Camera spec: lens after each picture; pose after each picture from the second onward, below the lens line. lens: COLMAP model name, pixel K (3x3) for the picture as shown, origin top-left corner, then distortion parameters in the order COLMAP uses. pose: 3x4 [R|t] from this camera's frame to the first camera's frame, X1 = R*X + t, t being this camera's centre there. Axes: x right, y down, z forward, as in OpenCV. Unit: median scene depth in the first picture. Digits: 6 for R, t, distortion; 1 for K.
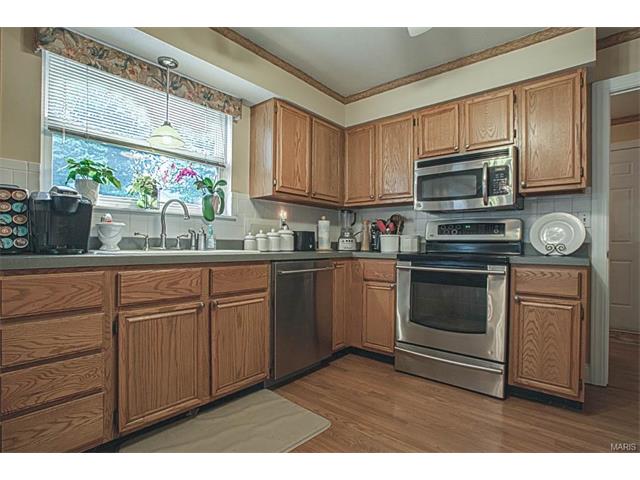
lens RADIAL K [[319.7, 0, 321.3], [0, 319.7, 246.3], [0, 0, 1]] dist [-0.081332, 0.035756]
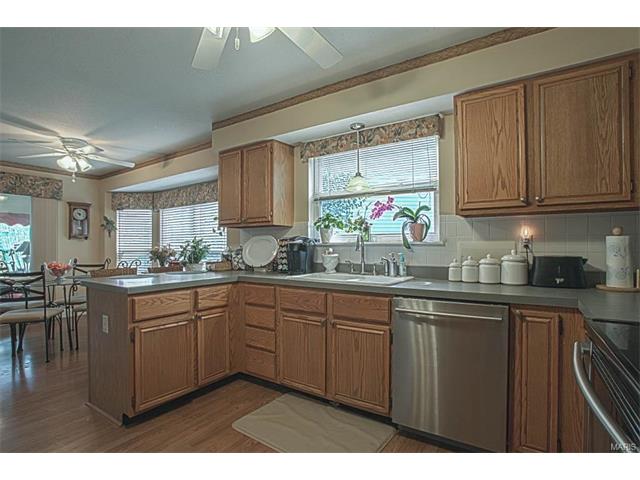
lens RADIAL K [[319.7, 0, 321.3], [0, 319.7, 246.3], [0, 0, 1]] dist [-0.081332, 0.035756]
pose [[0.125165, -0.010581, -0.992080, 0.663911], [-0.002649, 0.999936, -0.010999, -0.076505], [0.992132, 0.004004, 0.125129, 0.599184]]
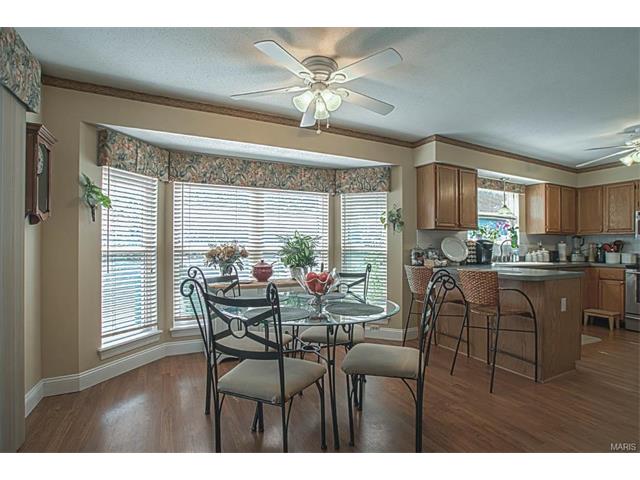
lens RADIAL K [[319.7, 0, 321.3], [0, 319.7, 246.3], [0, 0, 1]] dist [-0.081332, 0.035756]
pose [[0.916577, -0.003666, -0.399841, -0.706690], [0.000197, 0.999962, -0.008718, -0.072526], [0.399858, 0.007912, 0.916543, -1.391707]]
